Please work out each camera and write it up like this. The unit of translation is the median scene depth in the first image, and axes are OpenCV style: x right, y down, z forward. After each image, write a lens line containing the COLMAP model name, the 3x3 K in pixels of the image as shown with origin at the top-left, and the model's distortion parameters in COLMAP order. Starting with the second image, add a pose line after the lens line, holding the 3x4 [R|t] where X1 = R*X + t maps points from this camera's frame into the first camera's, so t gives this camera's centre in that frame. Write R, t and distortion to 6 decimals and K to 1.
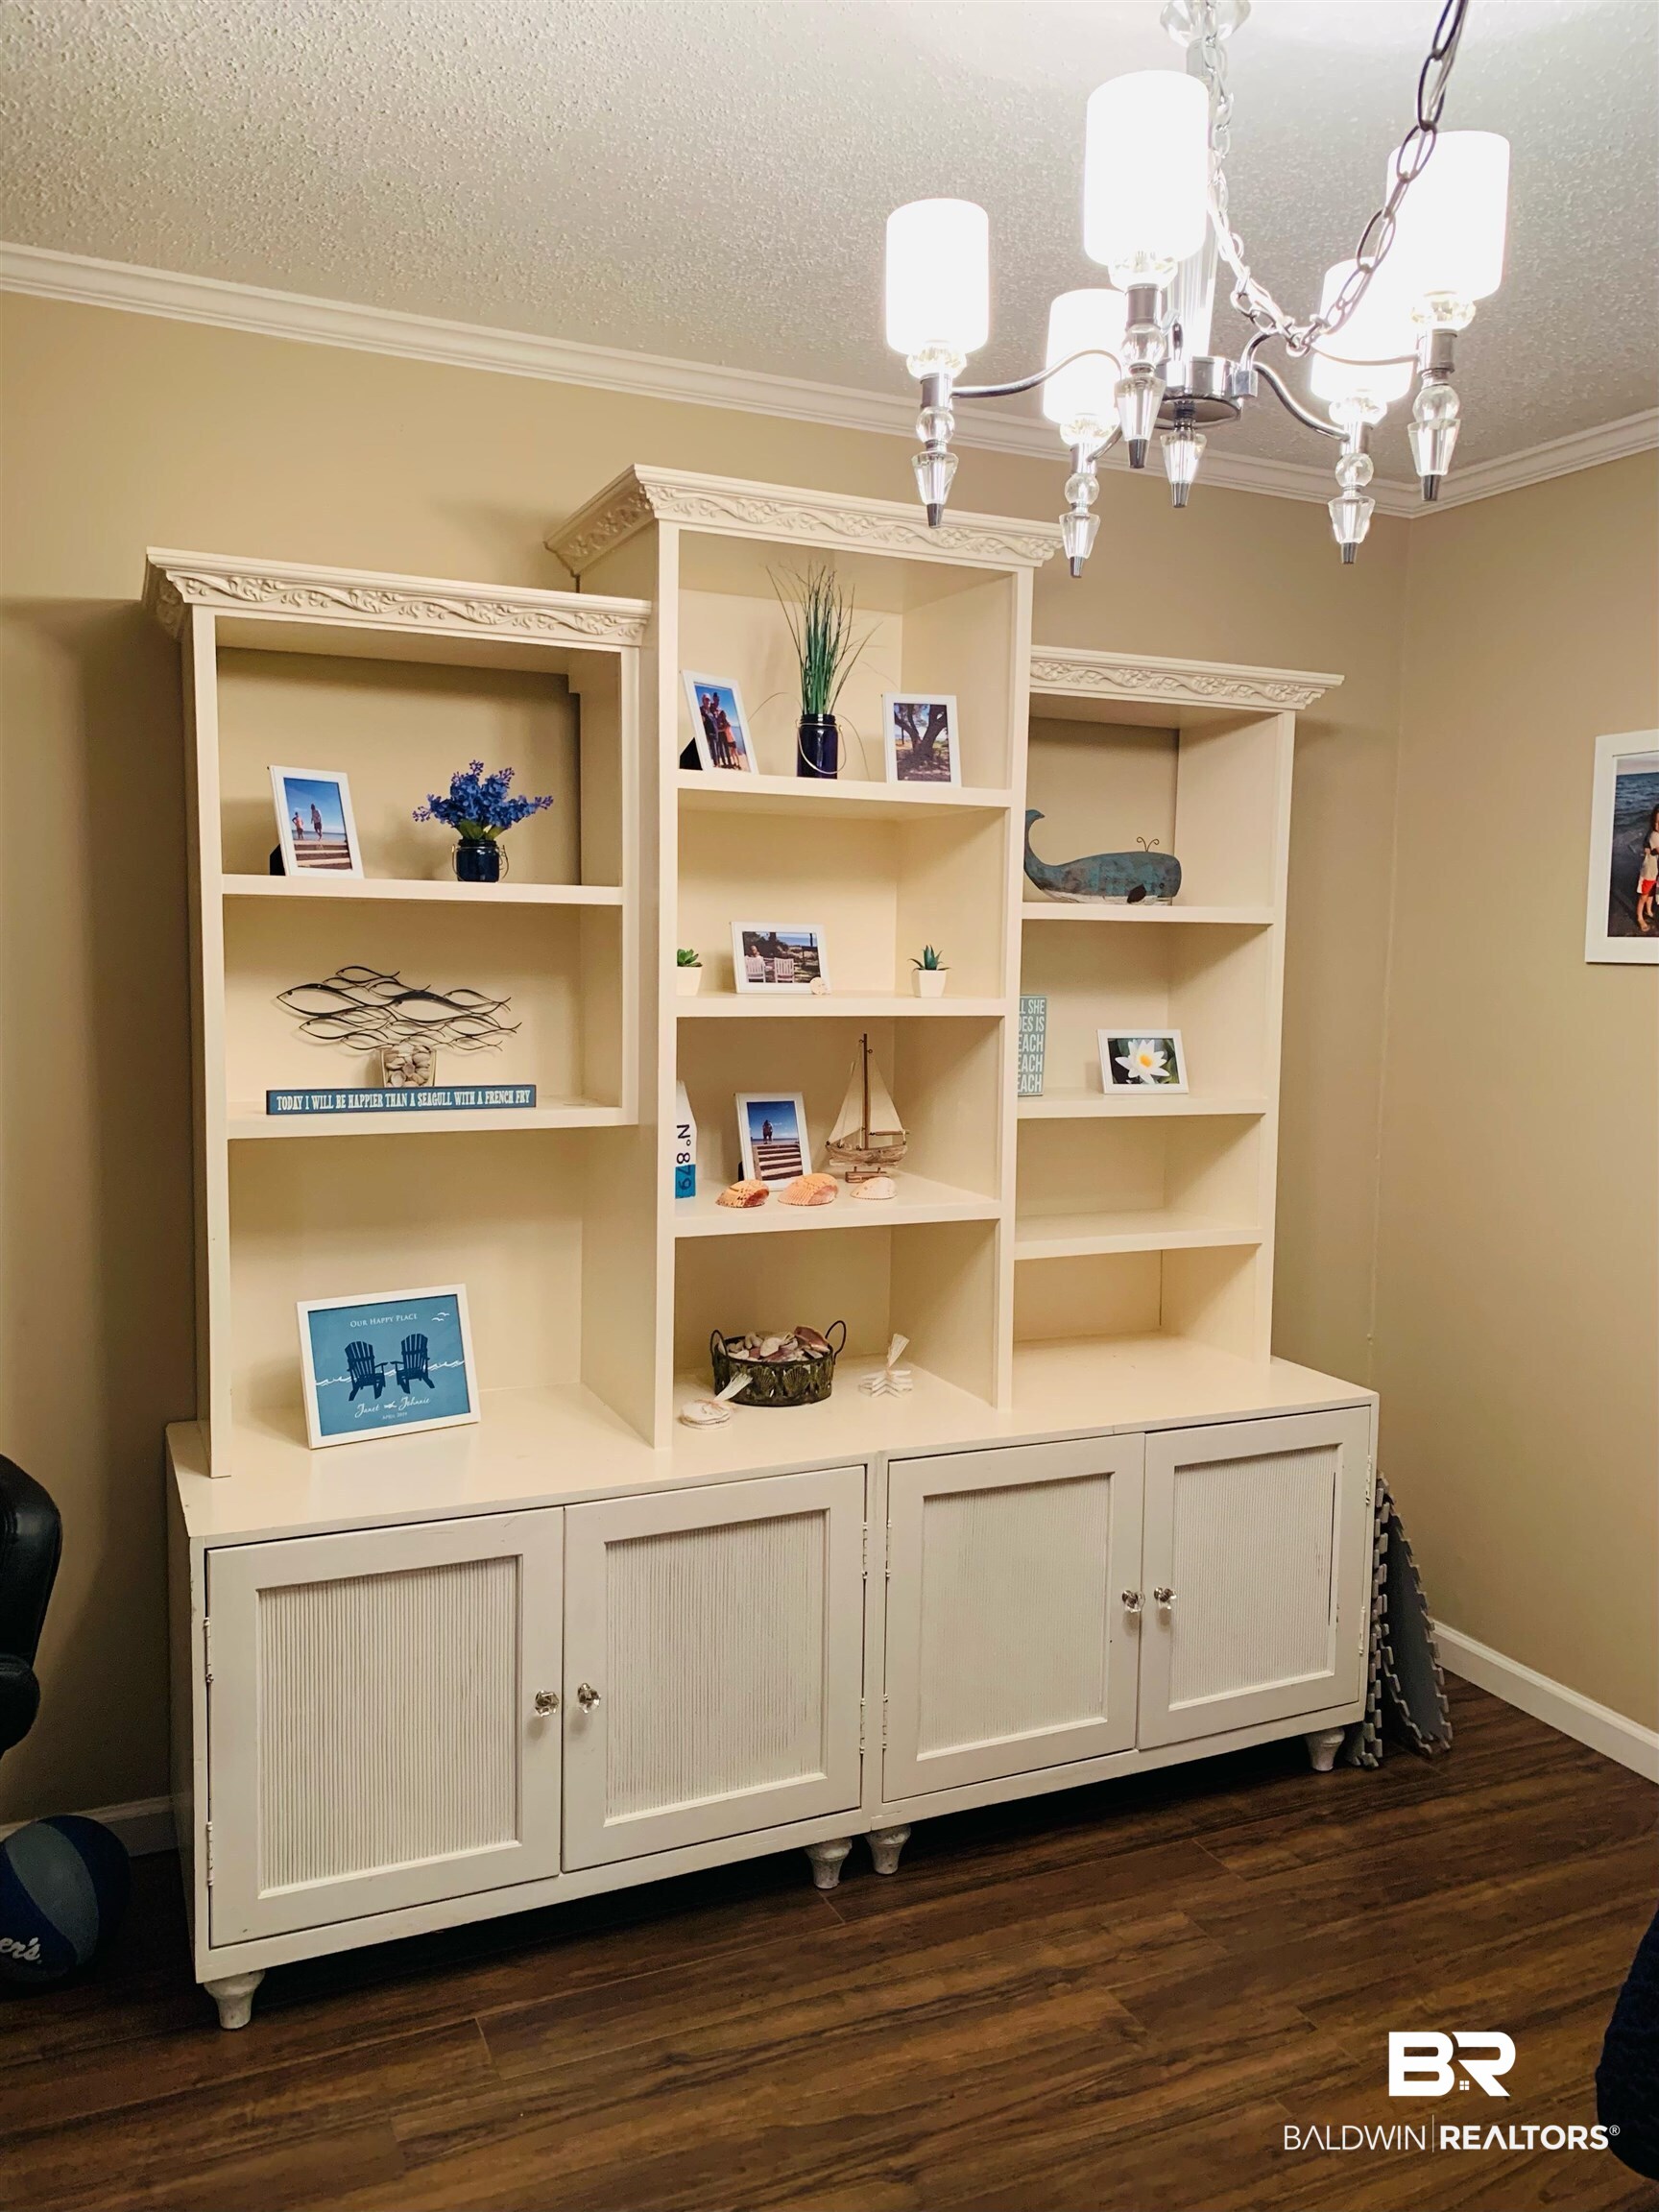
lens RADIAL K [[1696.5, 0, 830.3], [0, 1696.5, 1080.3], [0, 0, 1]] dist [0.055106, -0.057456]
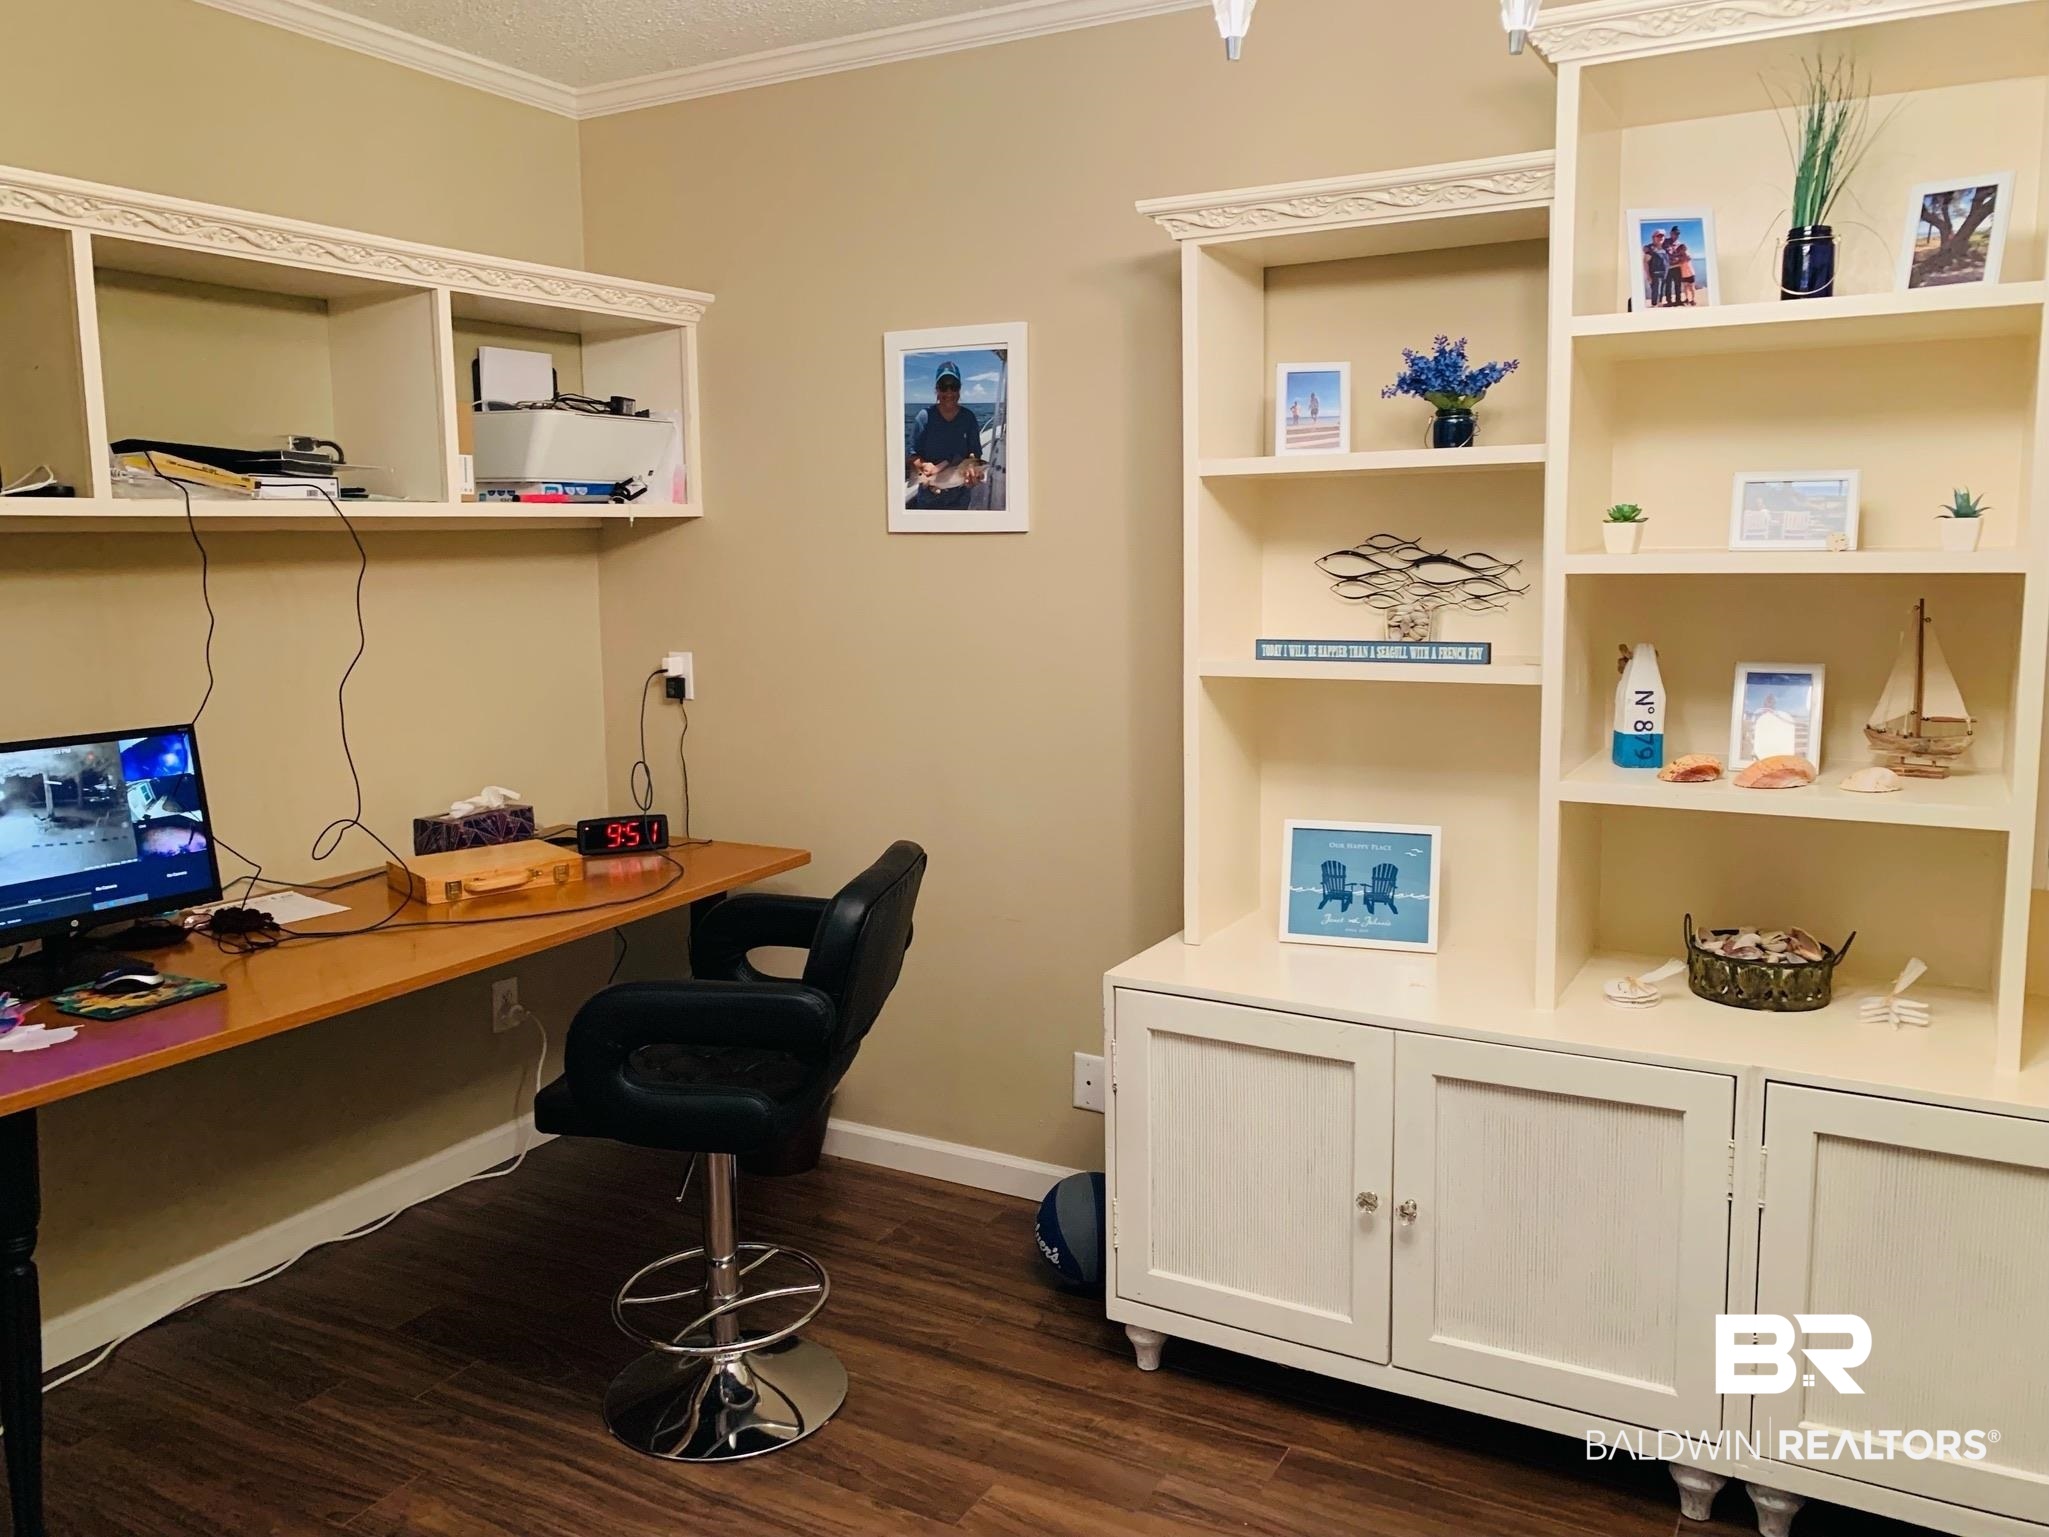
lens RADIAL K [[1596.3, 0, 1027.4], [0, 1596.3, 731.8], [0, 0, 1]] dist [0.117107, -0.133295]
pose [[0.595746, 0.075498, -0.799617, 0.456658], [-0.040670, 0.997131, 0.063845, 0.005354], [0.802143, -0.005515, 0.597107, 0.184773]]
